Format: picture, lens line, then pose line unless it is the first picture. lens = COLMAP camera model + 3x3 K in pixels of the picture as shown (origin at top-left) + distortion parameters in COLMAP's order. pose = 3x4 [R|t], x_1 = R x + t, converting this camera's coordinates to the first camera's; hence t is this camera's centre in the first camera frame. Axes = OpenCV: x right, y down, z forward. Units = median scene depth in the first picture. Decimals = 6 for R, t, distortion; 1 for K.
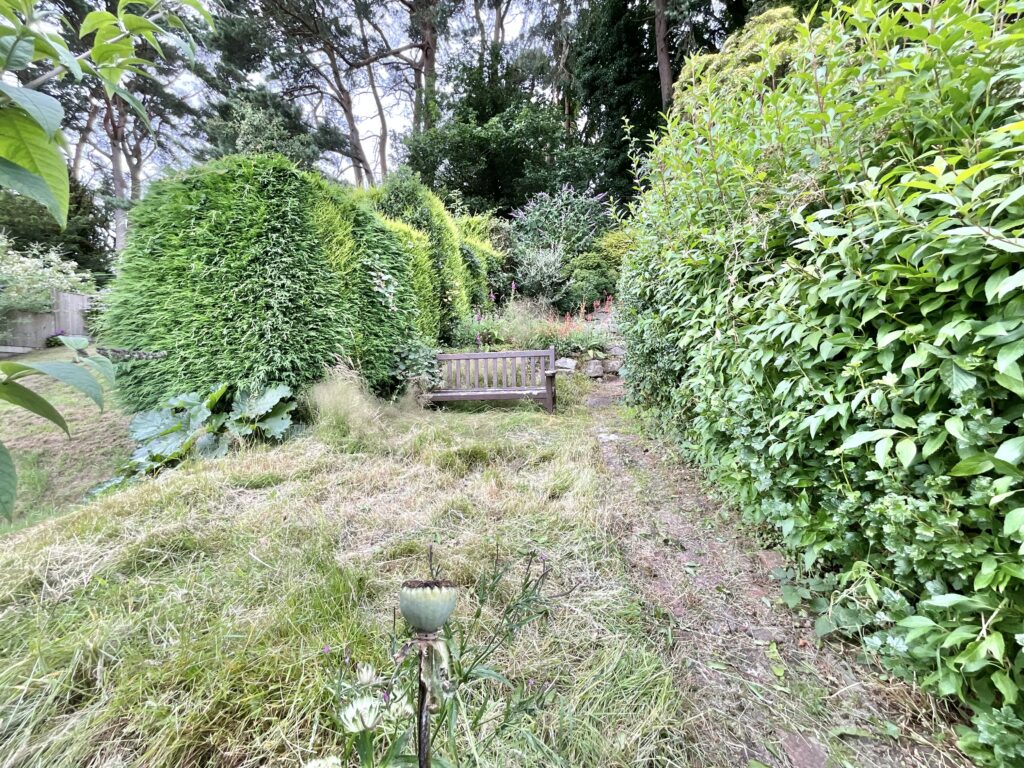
lens RADIAL K [[415.0, 0, 512.0], [0, 415.0, 384.0], [0, 0, 1]] dist [-0.001586, 0.000261]
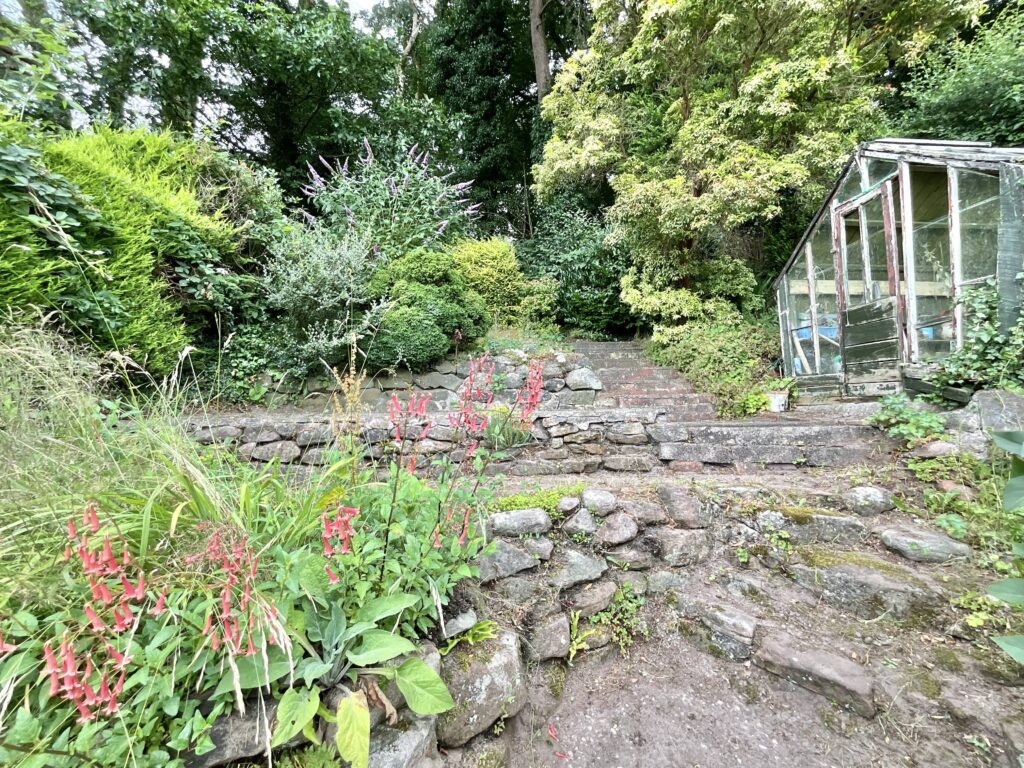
lens RADIAL K [[415.0, 0, 512.0], [0, 415.0, 384.0], [0, 0, 1]] dist [-0.001586, 0.000261]
pose [[0.937820, 0.039718, 0.344842, 0.118559], [-0.008219, 0.995695, -0.092329, -0.118289], [-0.347025, 0.083754, 0.934109, 0.529921]]
